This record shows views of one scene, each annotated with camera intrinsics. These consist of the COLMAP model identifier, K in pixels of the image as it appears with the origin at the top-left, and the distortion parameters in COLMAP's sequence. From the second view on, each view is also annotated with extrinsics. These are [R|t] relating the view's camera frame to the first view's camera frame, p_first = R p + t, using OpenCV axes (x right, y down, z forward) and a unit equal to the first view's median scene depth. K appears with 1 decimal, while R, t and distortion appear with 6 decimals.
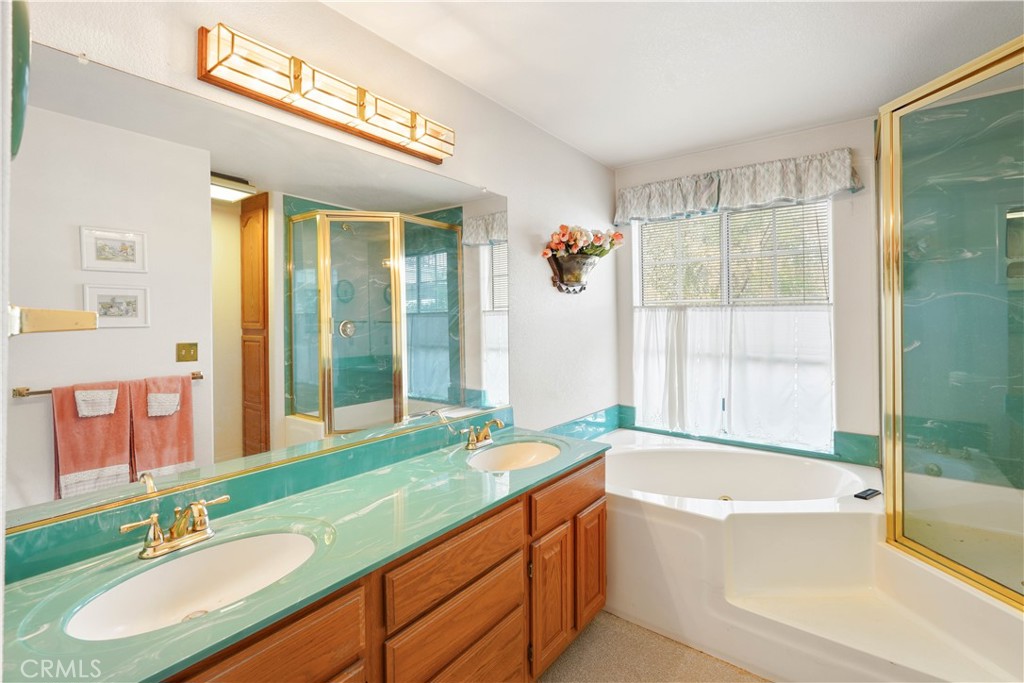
lens RADIAL K [[483.7, 0, 499.5], [0, 483.7, 311.0], [0, 0, 1]] dist [-0.000077, 0.000341]
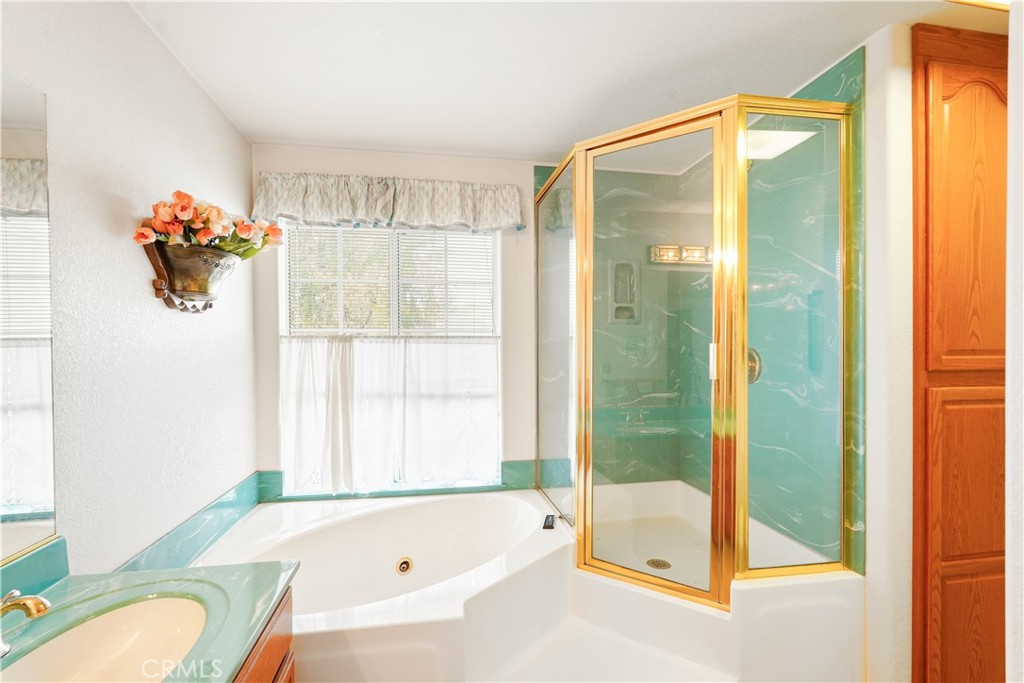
lens RADIAL K [[466.5, 0, 519.3], [0, 466.5, 351.7], [0, 0, 1]] dist [-0.002264, 0.000395]
pose [[0.662458, -0.003687, 0.749090, -0.018647], [-0.008227, 0.999892, 0.012197, 0.004108], [-0.749054, -0.014243, 0.662356, 0.312576]]
